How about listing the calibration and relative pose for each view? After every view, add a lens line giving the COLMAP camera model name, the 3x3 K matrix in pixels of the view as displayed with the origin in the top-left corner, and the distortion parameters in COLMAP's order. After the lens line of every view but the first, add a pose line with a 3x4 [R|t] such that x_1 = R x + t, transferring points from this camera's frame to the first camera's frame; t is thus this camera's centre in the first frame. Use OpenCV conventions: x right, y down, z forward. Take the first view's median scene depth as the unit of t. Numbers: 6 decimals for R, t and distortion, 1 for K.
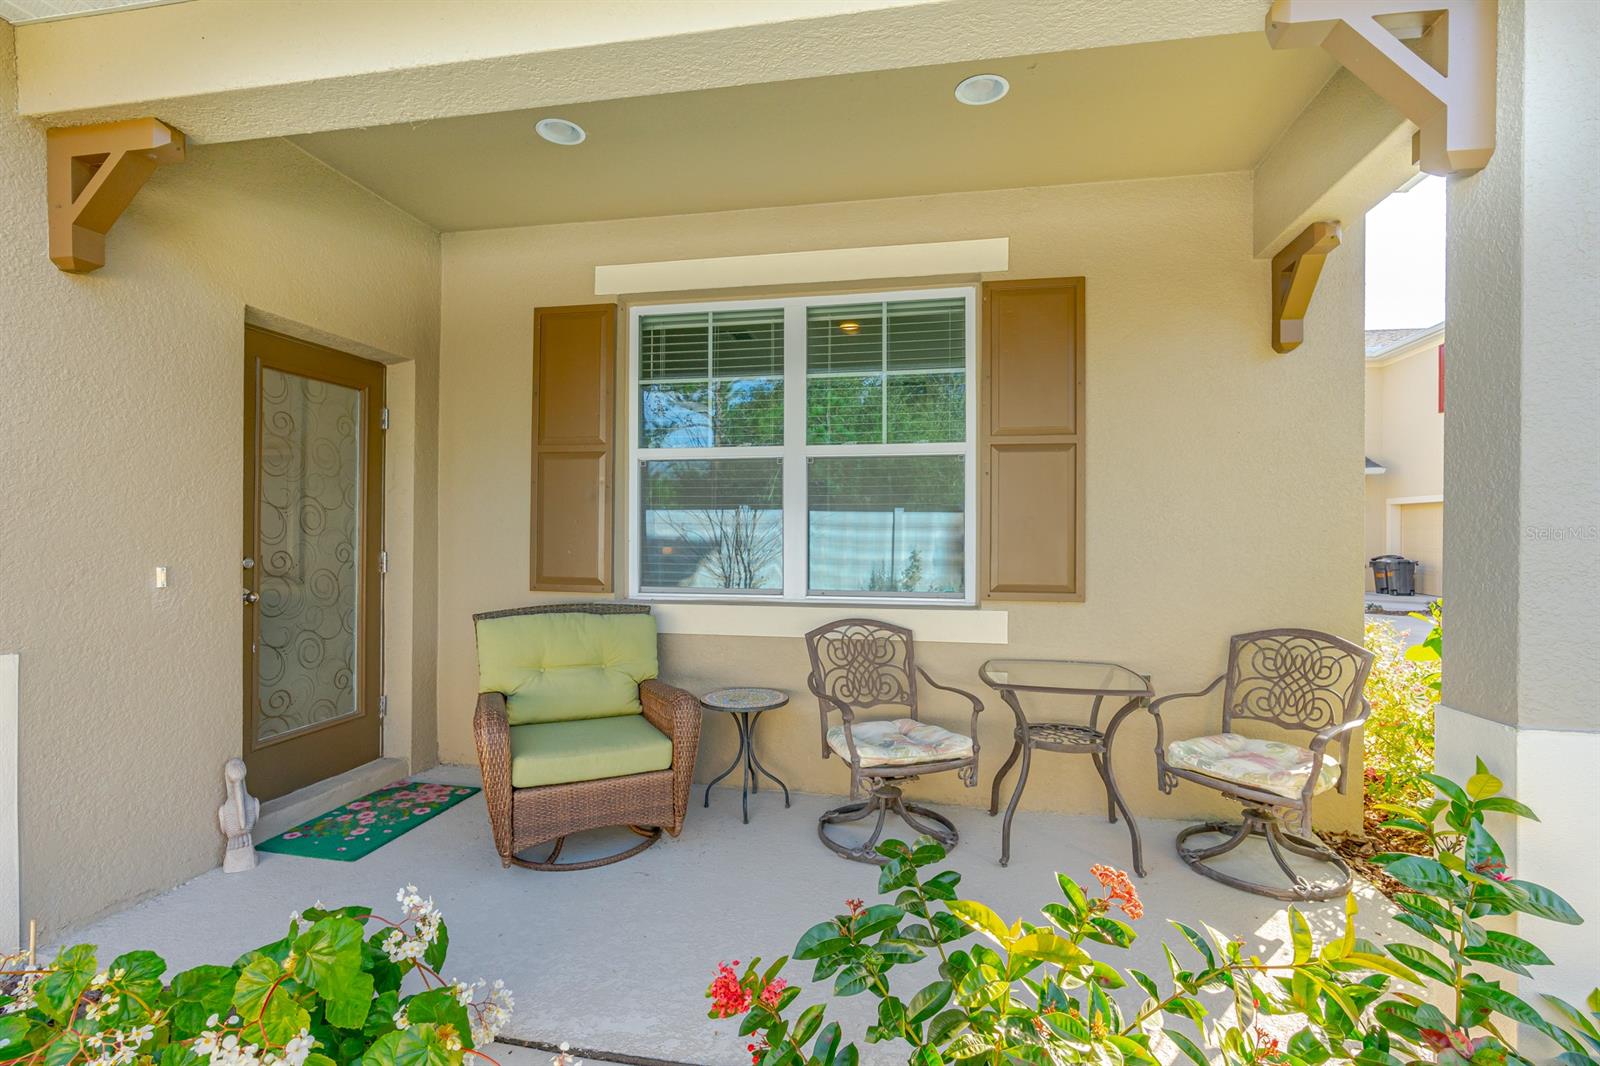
lens RADIAL K [[736.7, 0, 798.4], [0, 736.7, 535.7], [0, 0, 1]] dist [-0.010458, 0.003457]
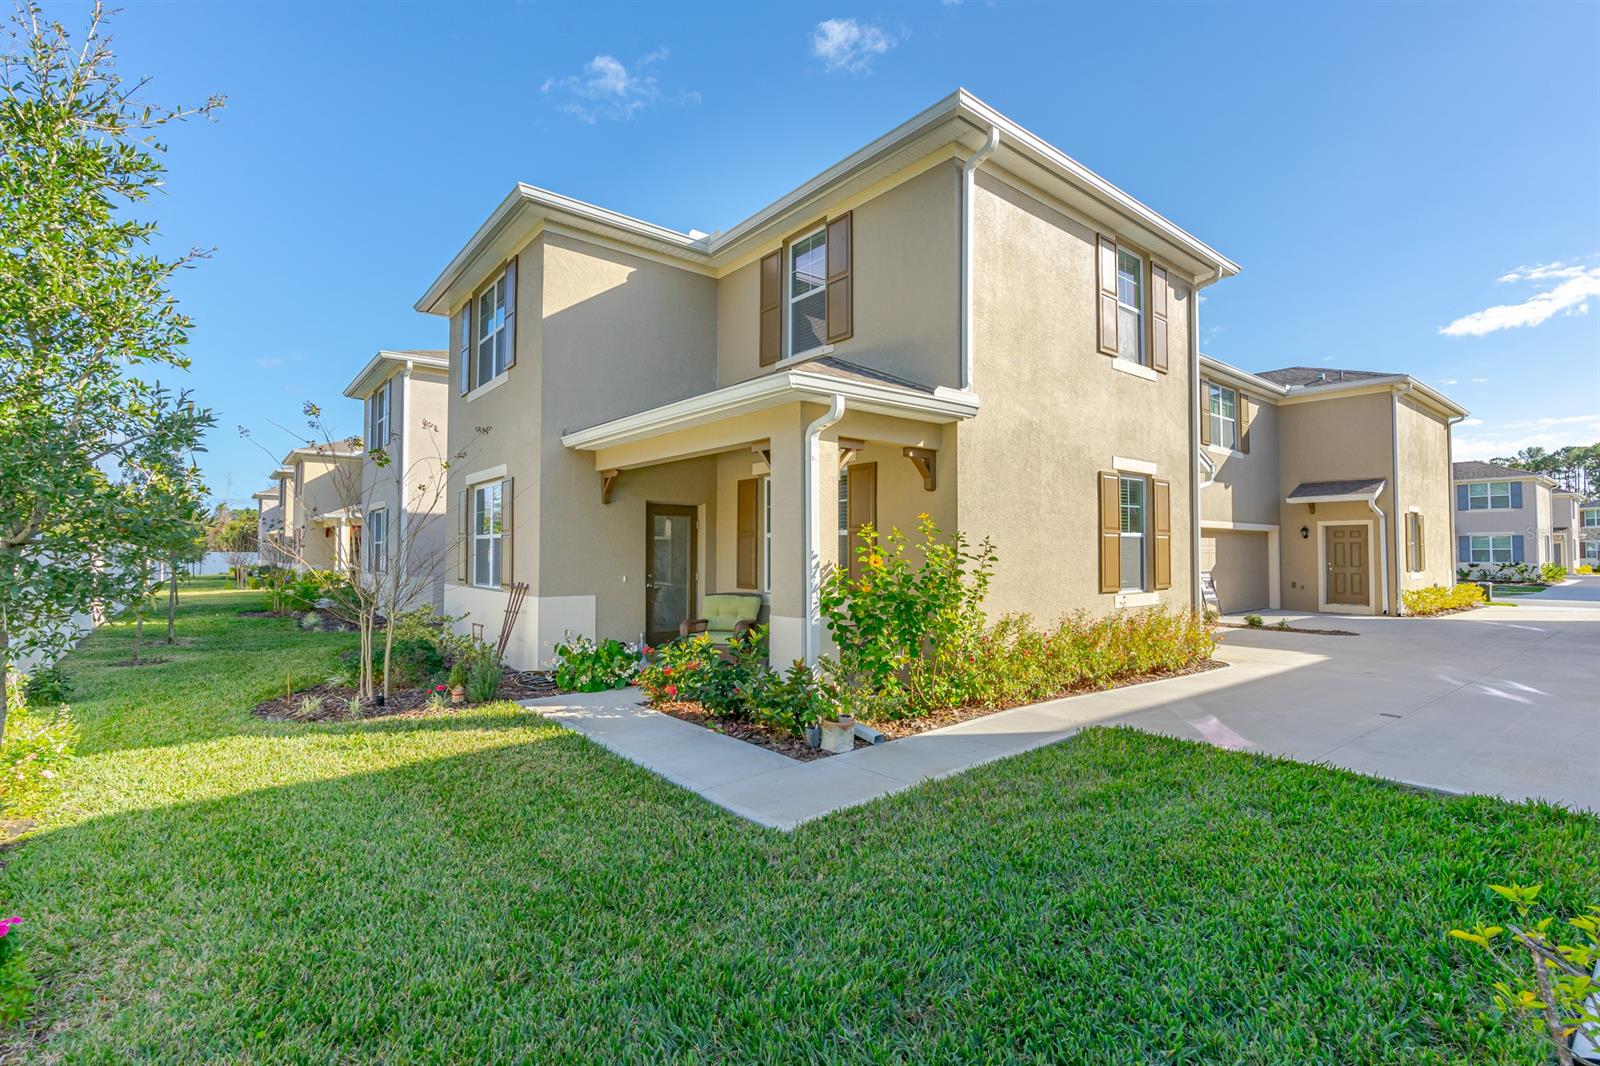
lens RADIAL K [[736.7, 0, 801.8], [0, 736.7, 530.2], [0, 0, 1]] dist [-0.010458, 0.003457]
pose [[0.760692, -0.017191, -0.648885, 1.509925], [-0.000719, 0.999626, -0.027327, -0.059487], [0.649112, 0.021254, 0.760395, -0.853044]]
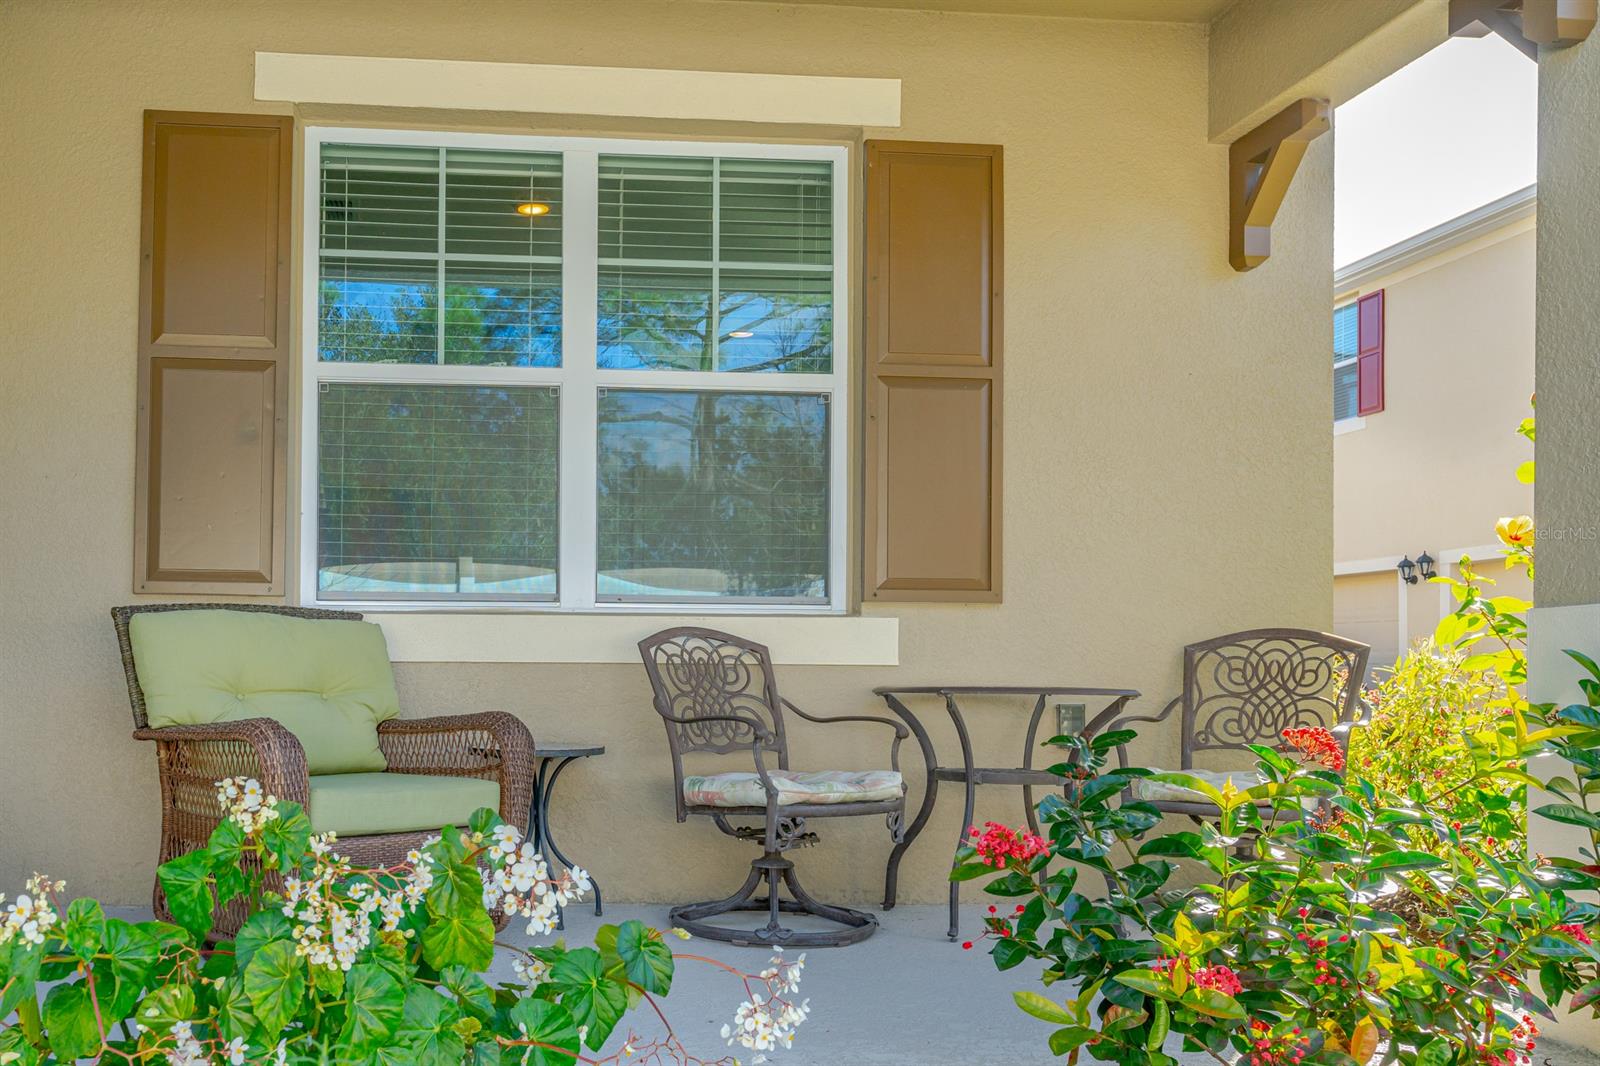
lens RADIAL K [[1185.9, 0, 800.6], [0, 1185.9, 535.2], [0, 0, 1]] dist [0.009734, -0.000566]
pose [[0.962774, 0.004033, 0.270277, -0.120282], [-0.000823, 0.999928, -0.011990, 0.043029], [-0.270306, 0.011321, 0.962708, -0.058148]]
